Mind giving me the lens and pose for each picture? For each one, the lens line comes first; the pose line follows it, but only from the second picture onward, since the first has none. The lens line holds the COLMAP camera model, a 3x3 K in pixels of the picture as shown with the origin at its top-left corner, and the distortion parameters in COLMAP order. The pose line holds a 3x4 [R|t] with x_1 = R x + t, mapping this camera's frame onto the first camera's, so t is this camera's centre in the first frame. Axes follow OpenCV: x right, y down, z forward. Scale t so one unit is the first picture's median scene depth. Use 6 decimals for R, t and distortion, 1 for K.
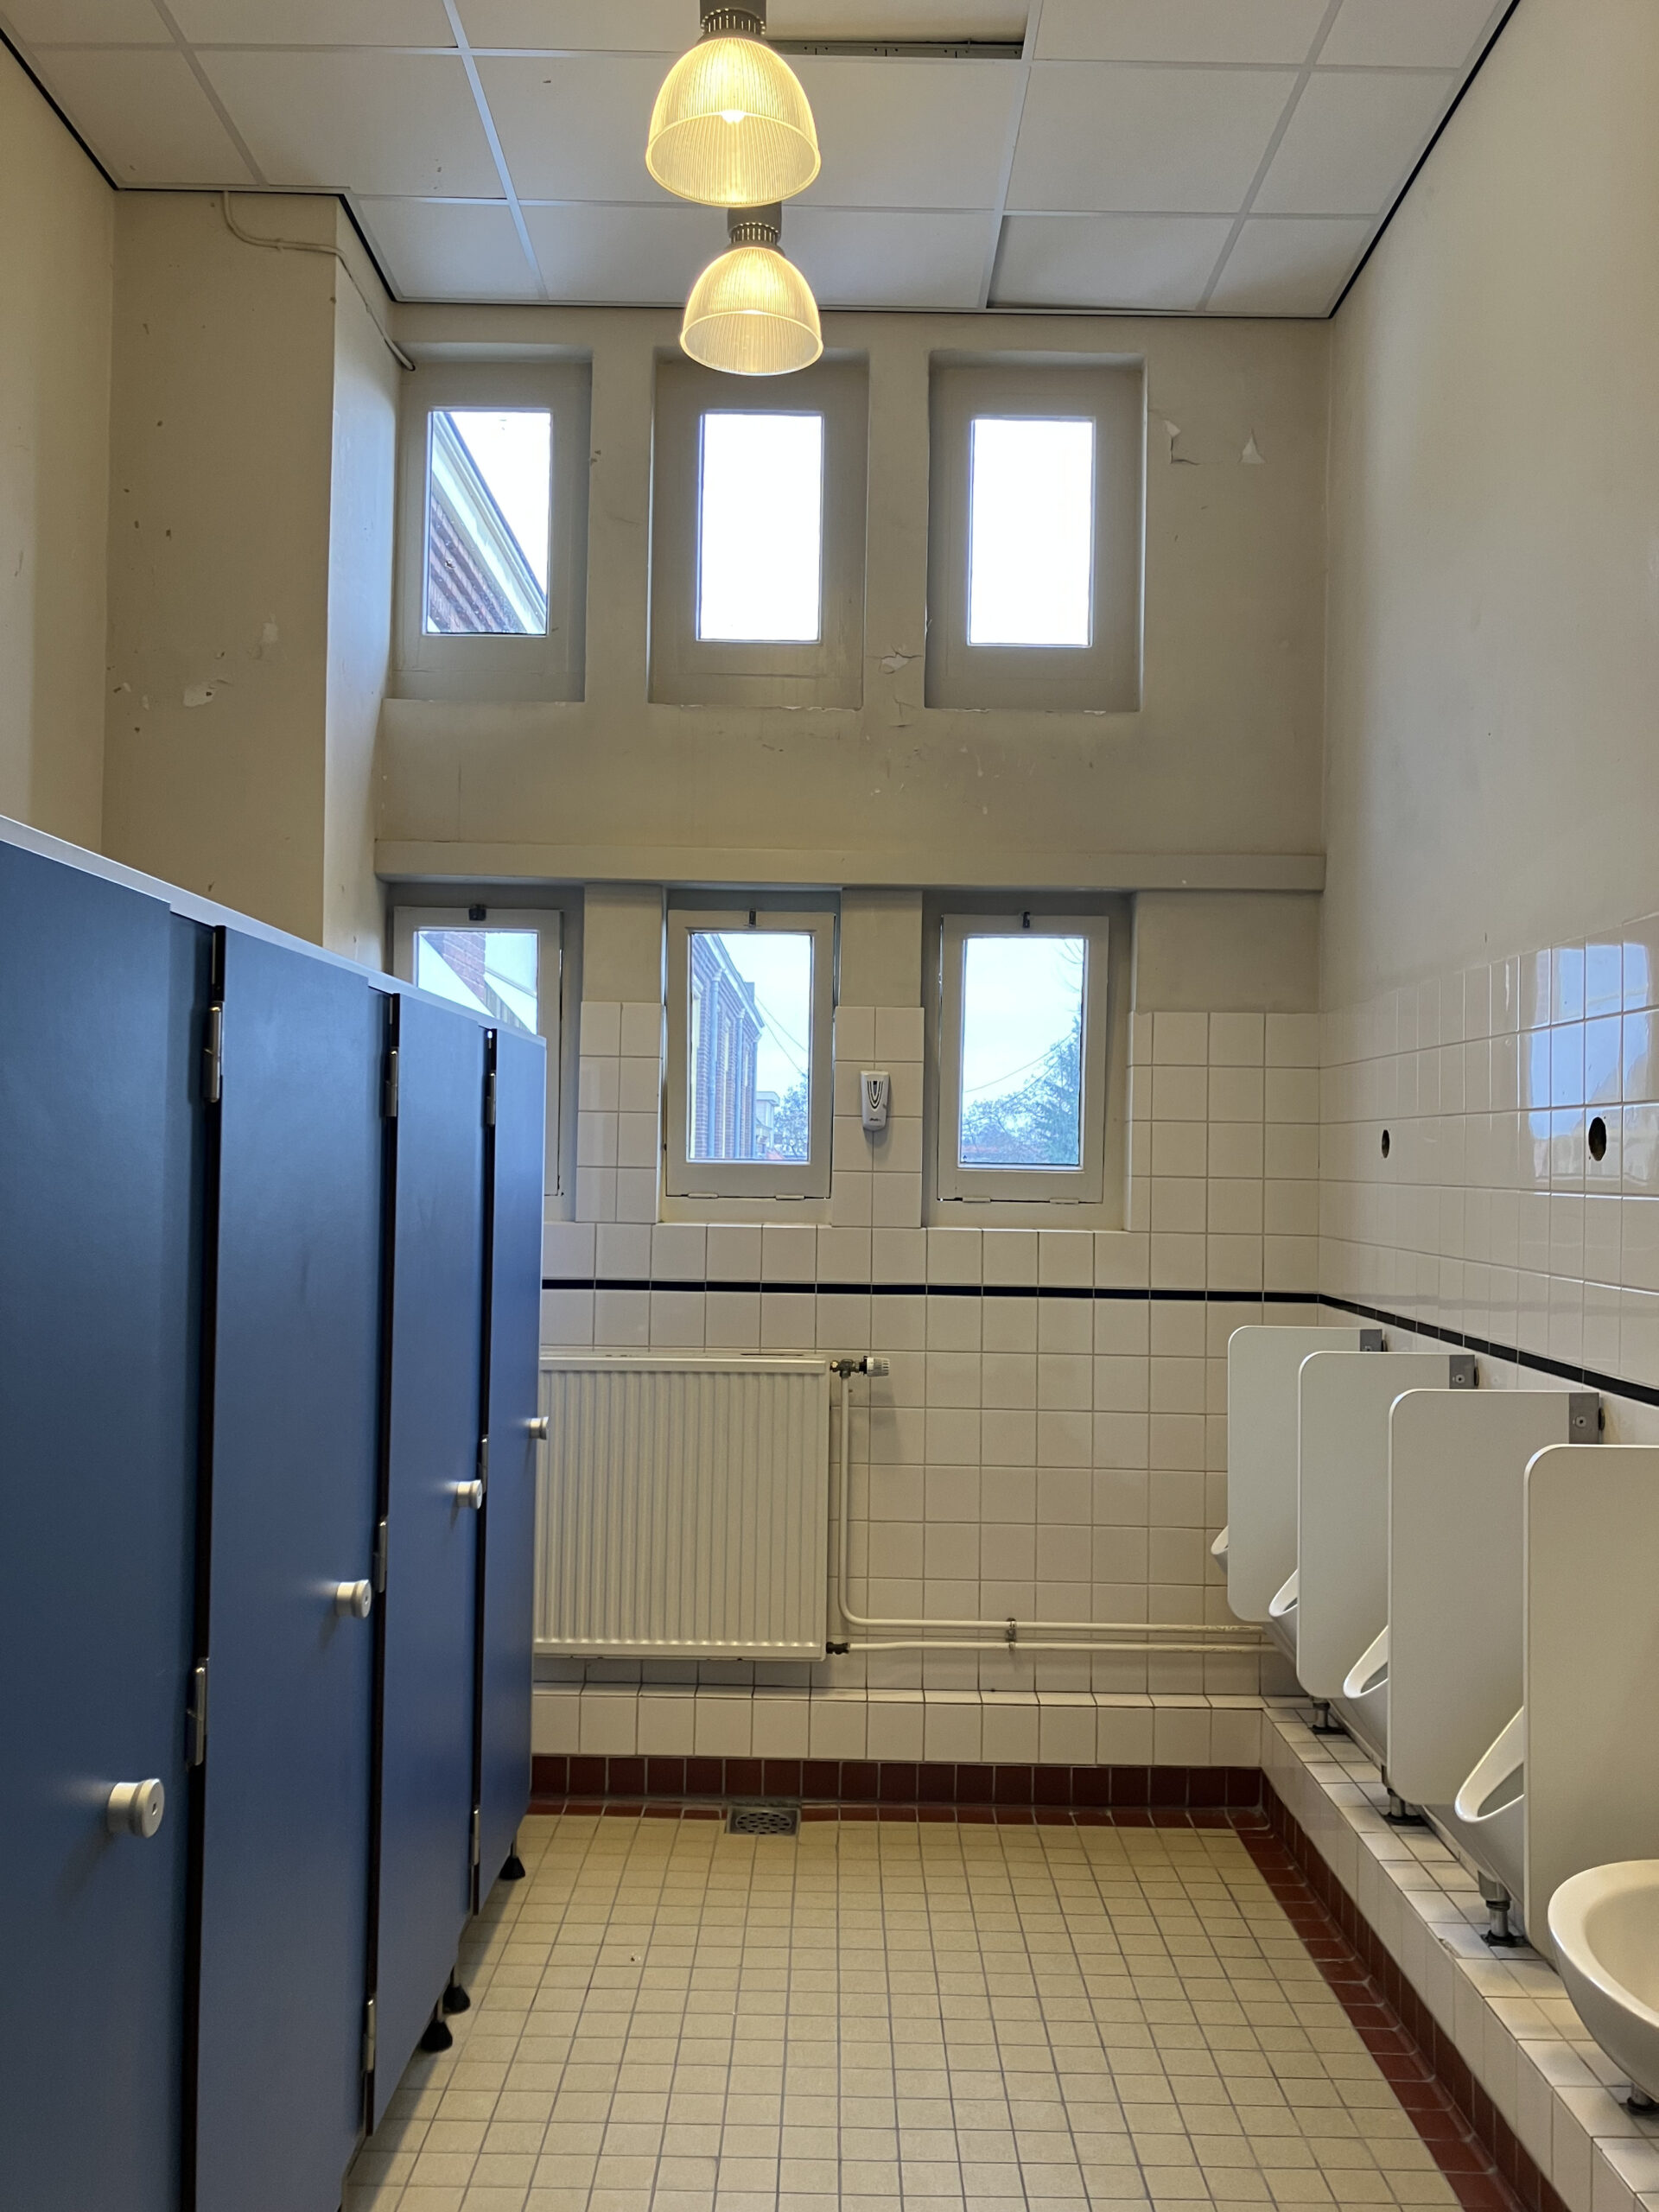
lens RADIAL K [[1827.9, 0, 829.5], [0, 1827.9, 1106.0], [0, 0, 1]] dist [0.026622, -0.002656]
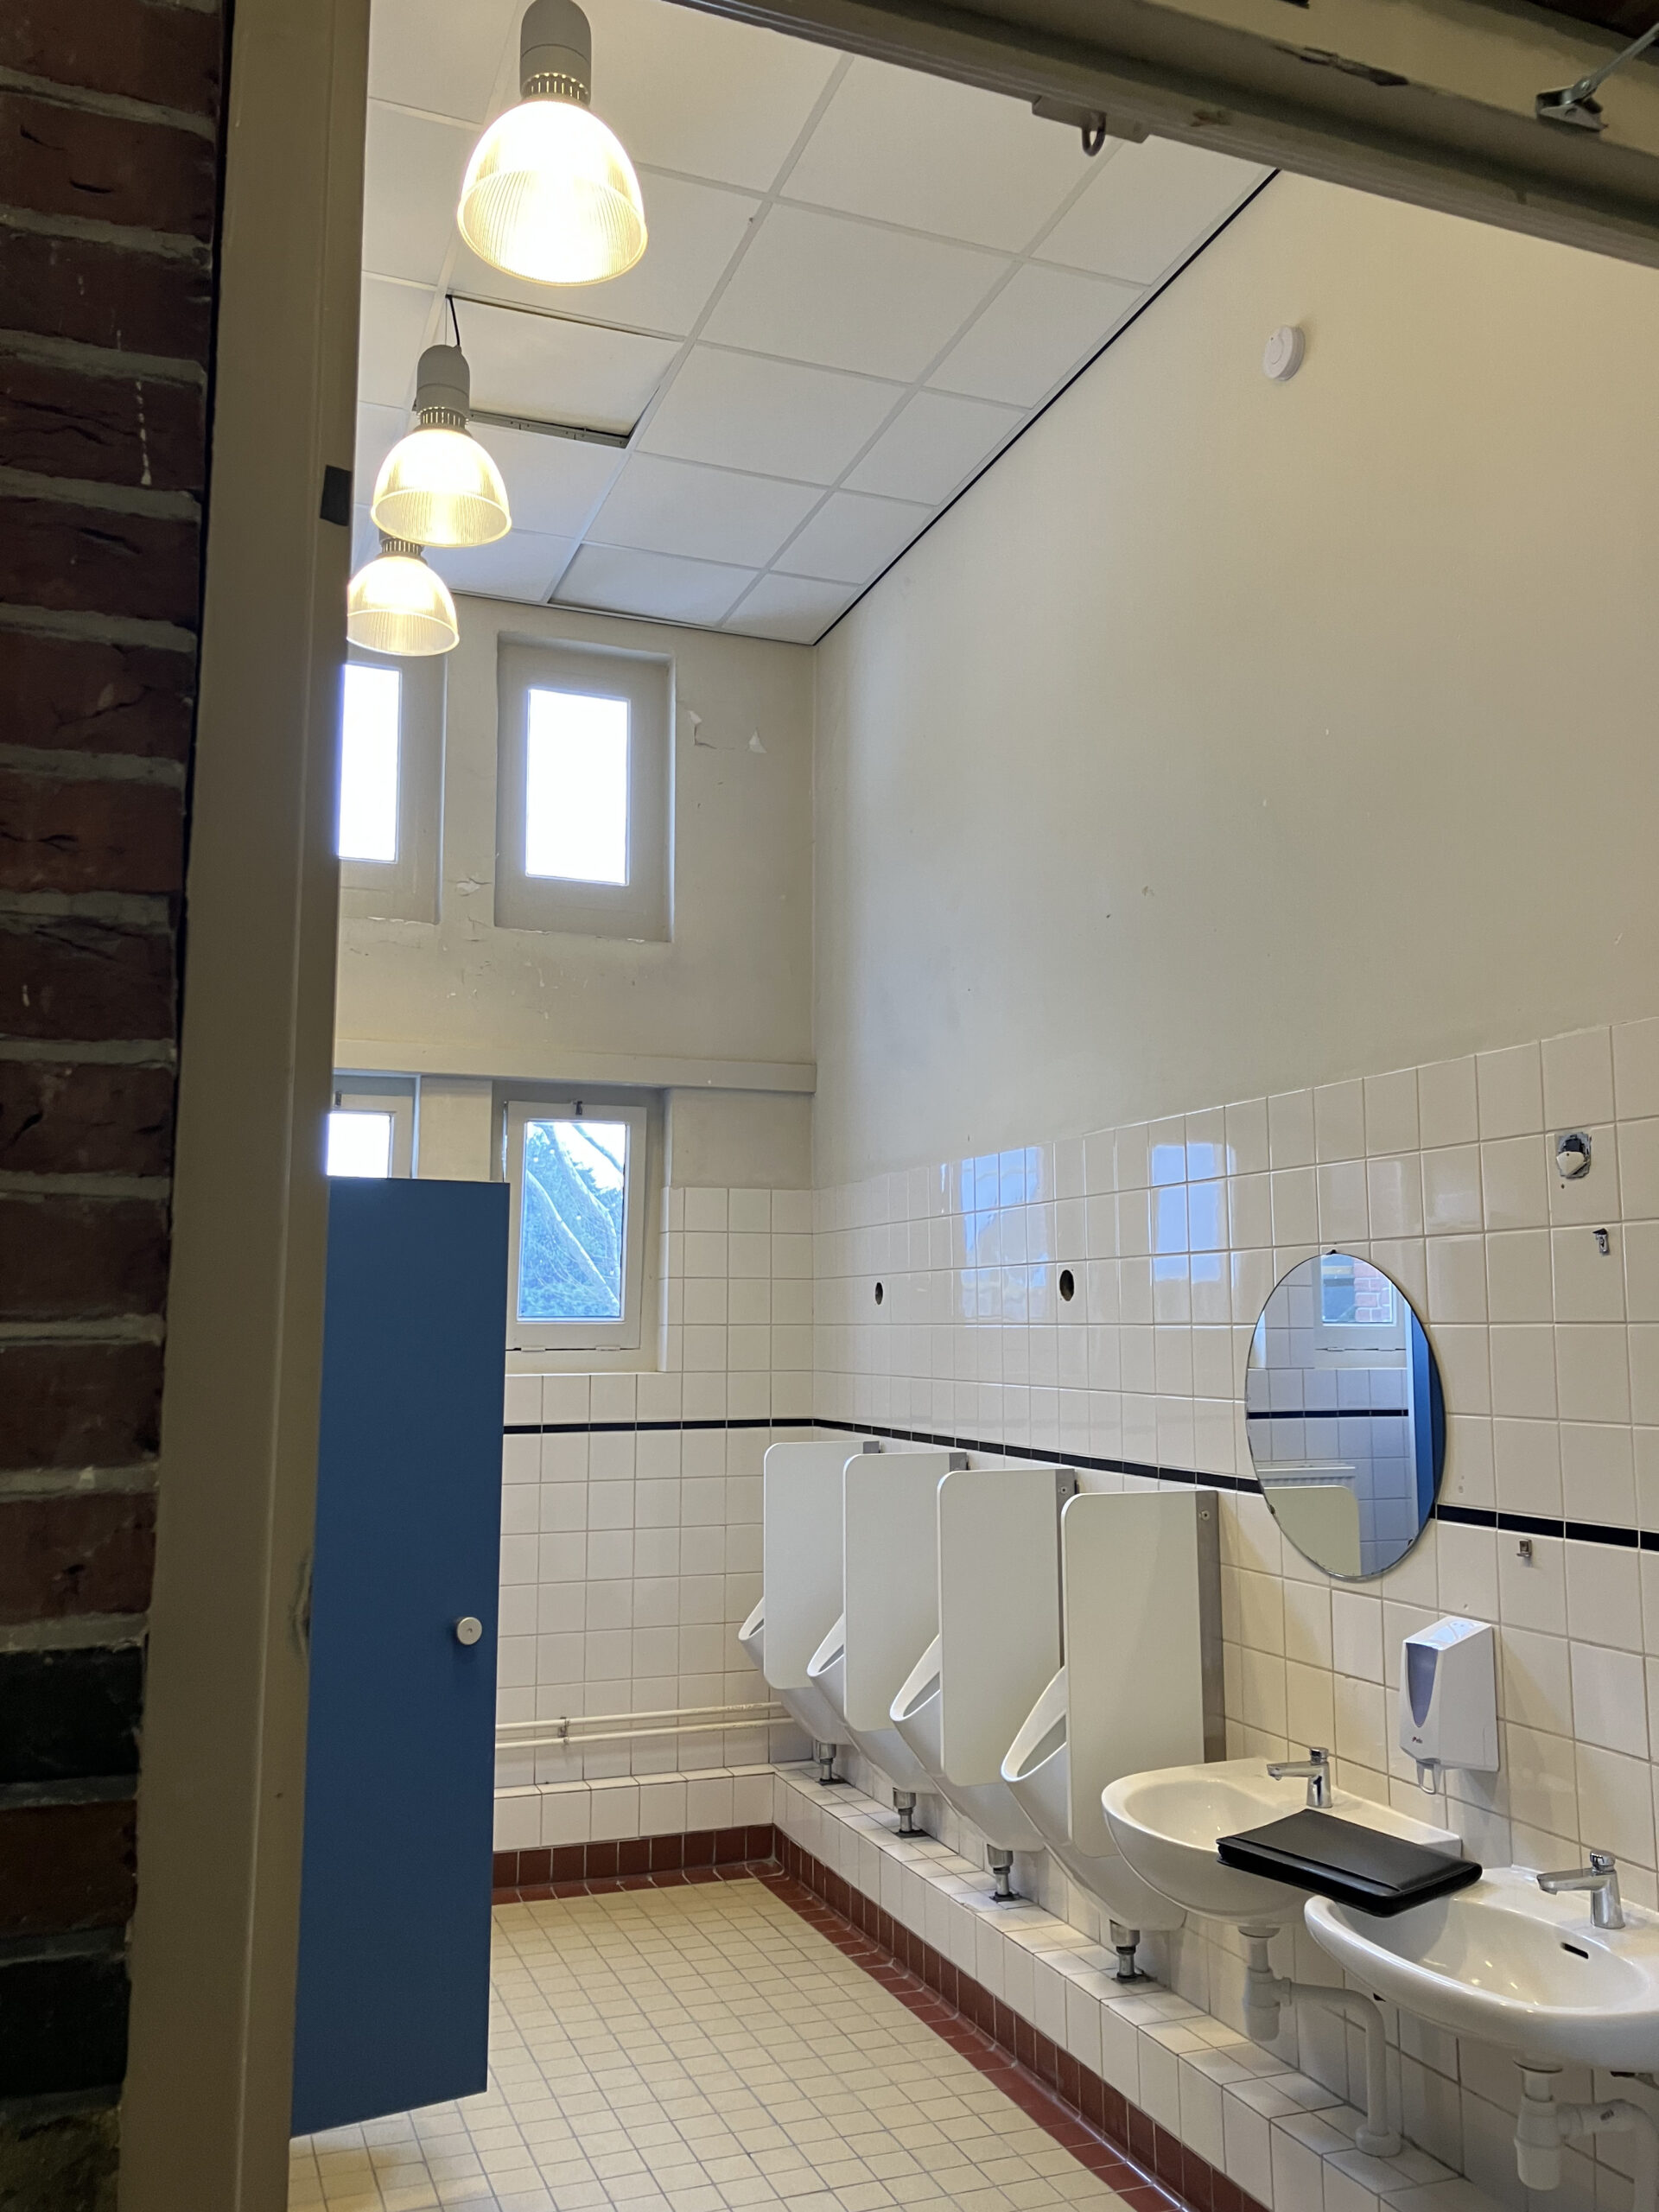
lens RADIAL K [[1802.4, 0, 829.5], [0, 1802.4, 1106.0], [0, 0, 1]] dist [0.118926, -0.190792]
pose [[0.935484, 0.029346, 0.352149, -0.163524], [0.003267, 0.995785, -0.091662, 0.004934], [-0.353354, 0.086899, 0.931445, -0.160451]]
